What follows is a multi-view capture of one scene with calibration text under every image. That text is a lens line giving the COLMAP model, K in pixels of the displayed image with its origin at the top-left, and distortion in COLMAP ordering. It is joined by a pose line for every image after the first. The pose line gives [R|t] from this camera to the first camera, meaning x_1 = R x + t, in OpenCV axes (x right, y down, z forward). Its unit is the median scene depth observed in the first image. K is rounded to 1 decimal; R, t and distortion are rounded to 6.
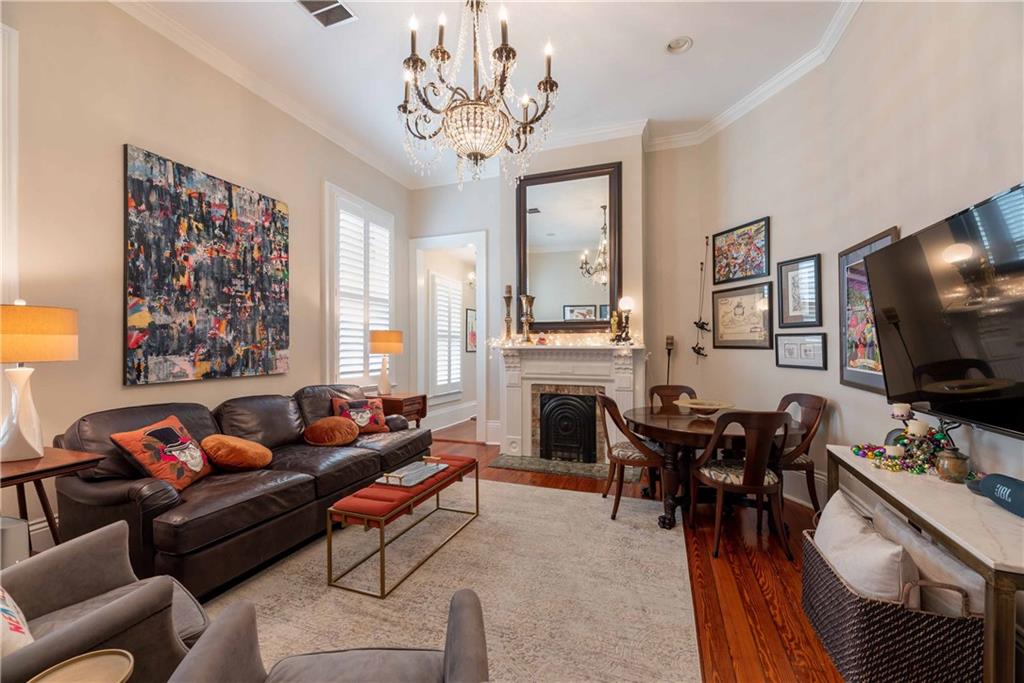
lens RADIAL K [[424.1, 0, 510.9], [0, 424.1, 343.5], [0, 0, 1]] dist [-0.002566, -0.000115]
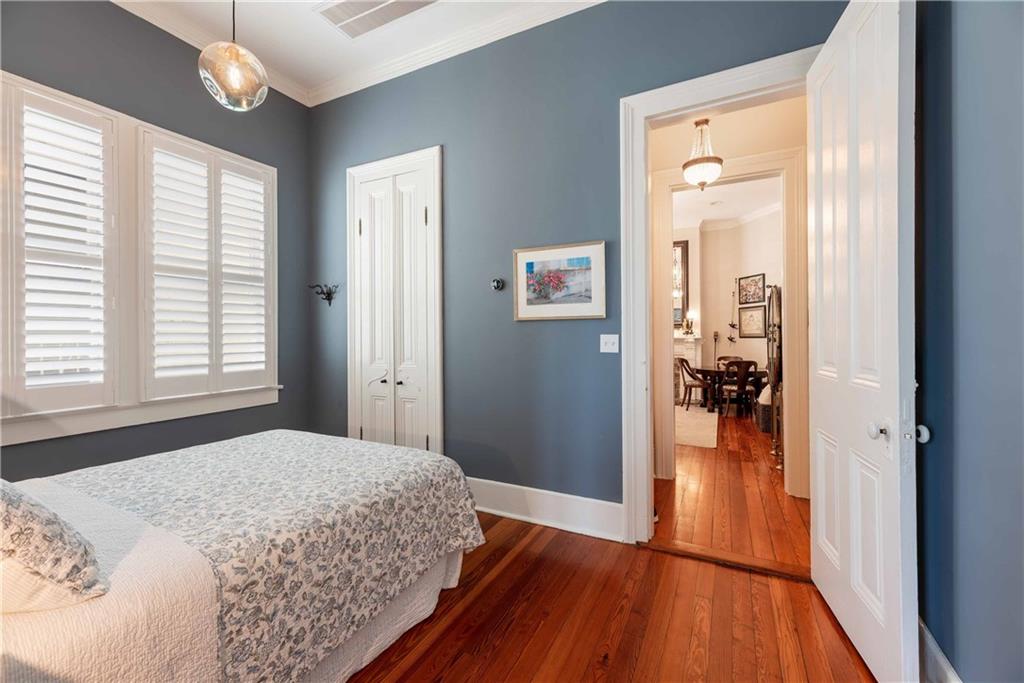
lens RADIAL K [[424.1, 0, 510.3], [0, 424.1, 334.6], [0, 0, 1]] dist [-0.002566, -0.000115]
pose [[0.992016, -0.004294, -0.126038, -0.304456], [0.003880, 0.999986, -0.003532, -0.000677], [0.126051, 0.003014, 0.992019, -1.023873]]
